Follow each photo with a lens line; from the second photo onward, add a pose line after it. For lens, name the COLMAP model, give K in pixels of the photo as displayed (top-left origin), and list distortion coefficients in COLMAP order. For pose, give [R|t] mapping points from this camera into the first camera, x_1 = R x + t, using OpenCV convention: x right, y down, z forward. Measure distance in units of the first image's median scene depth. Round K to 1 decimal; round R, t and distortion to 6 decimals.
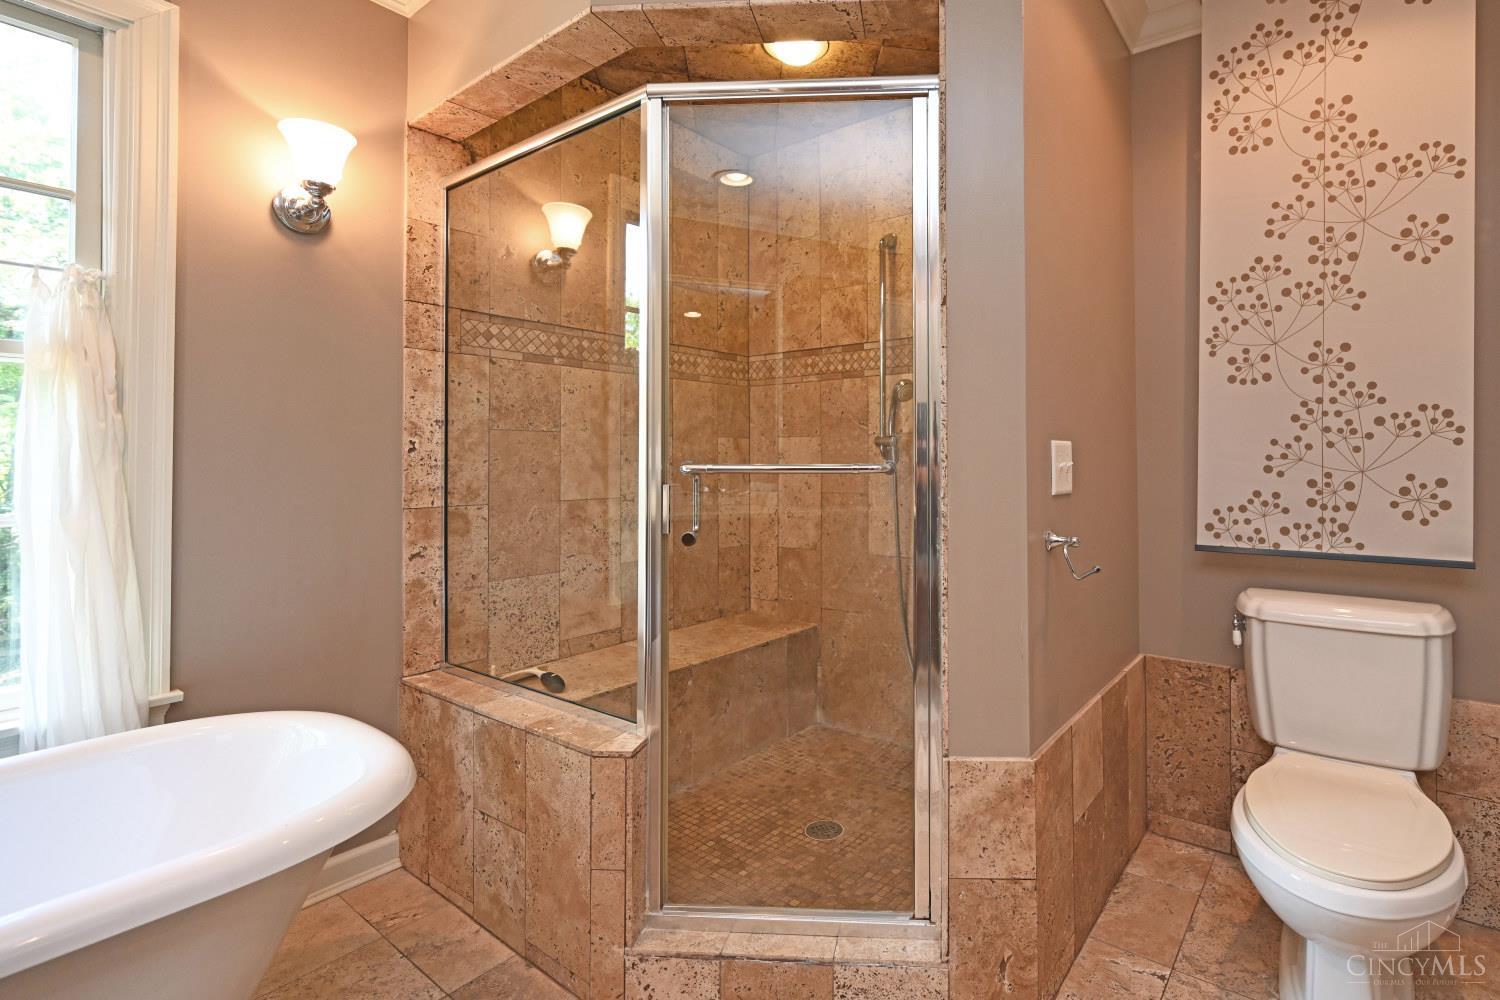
lens RADIAL K [[708.9, 0, 890.1], [0, 708.9, 444.6], [0, 0, 1]] dist [0.000848, -0.000378]
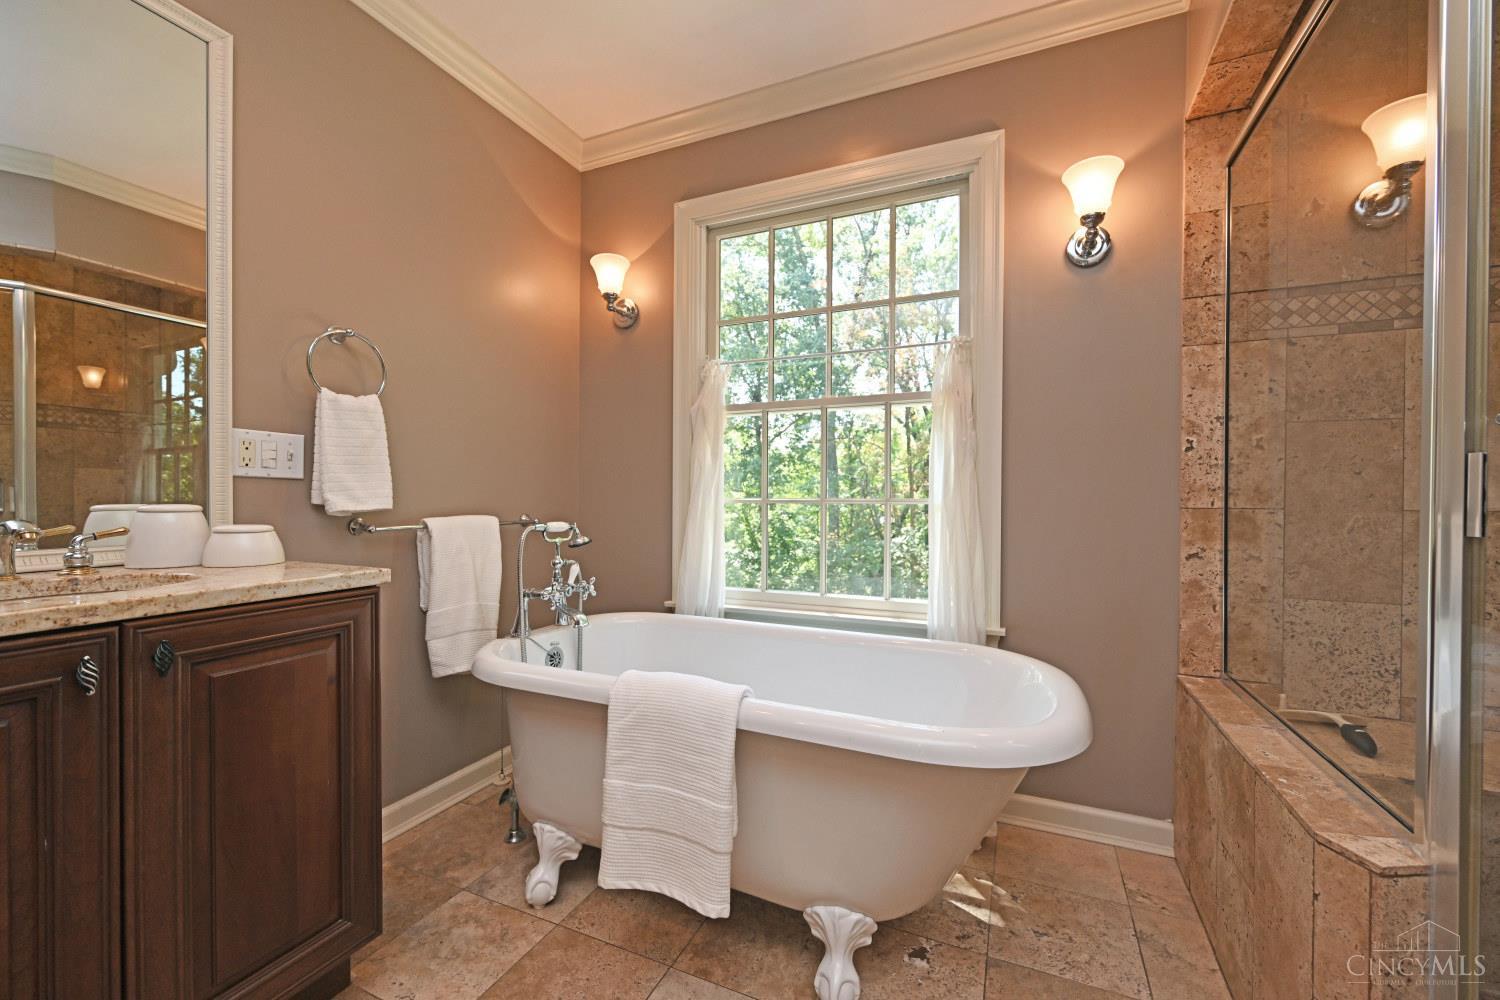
lens RADIAL K [[605.0, 0, 754.6], [0, 605.0, 504.9], [0, 0, 1]] dist [-0.000461, -0.000127]
pose [[0.168090, 0.013330, -0.985682, 0.056271], [0.013049, 0.999791, 0.015746, 0.063125], [0.985685, -0.015508, 0.167881, 0.253564]]
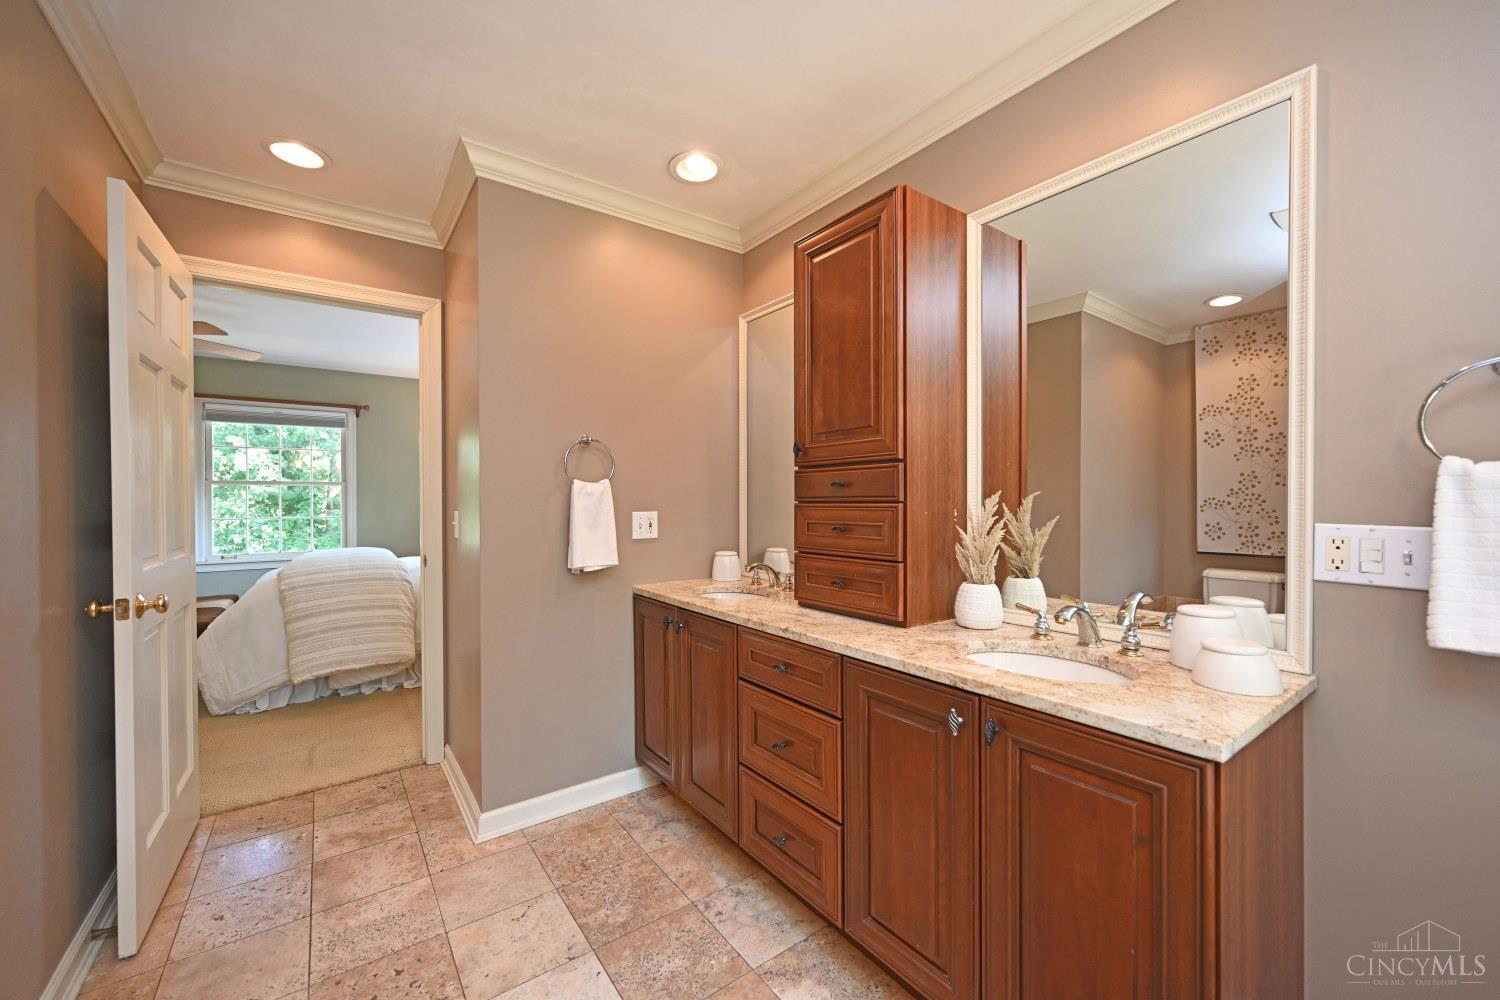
lens RADIAL K [[588.0, 0, 752.9], [0, 588.0, 505.4], [0, 0, 1]] dist [-0.000774, -0.000054]
pose [[-0.938934, 0.002263, 0.344091, -0.418901], [-0.000285, 0.999973, -0.007353, -0.037044], [-0.344098, -0.007002, -0.938908, 0.511036]]
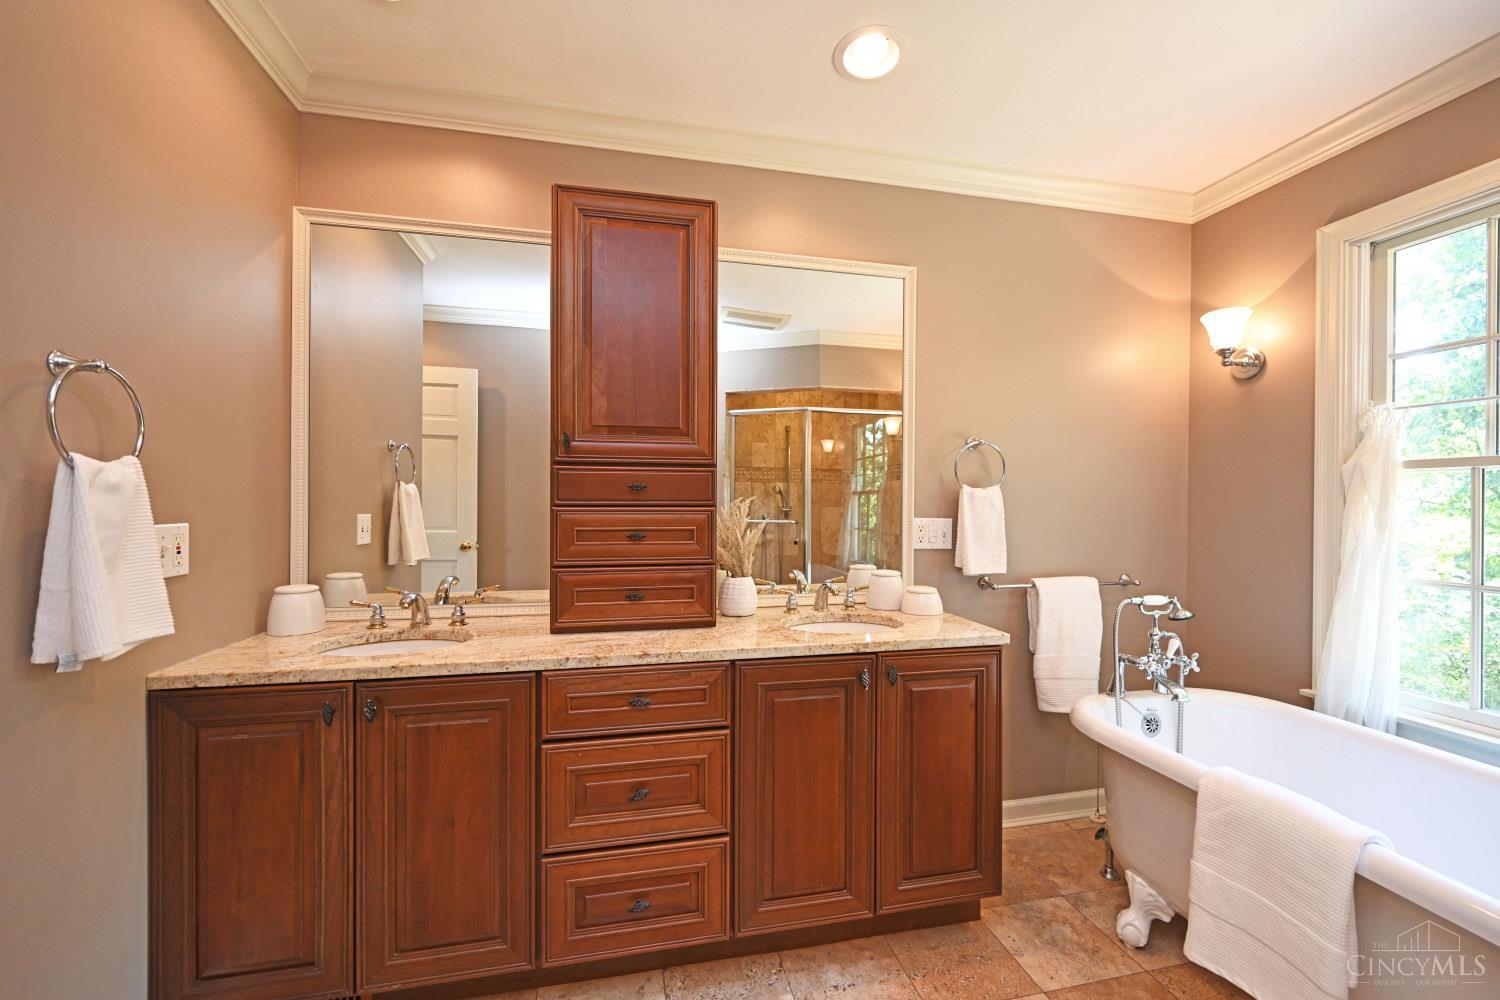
lens RADIAL K [[605.3, 0, 747.2], [0, 605.3, 501.6], [0, 0, 1]] dist [0.000471, -0.000288]
pose [[-0.697190, -0.000490, -0.716887, 0.253022], [0.008402, 0.999925, -0.008854, -0.045872], [0.716837, -0.012197, -0.697134, 0.321050]]
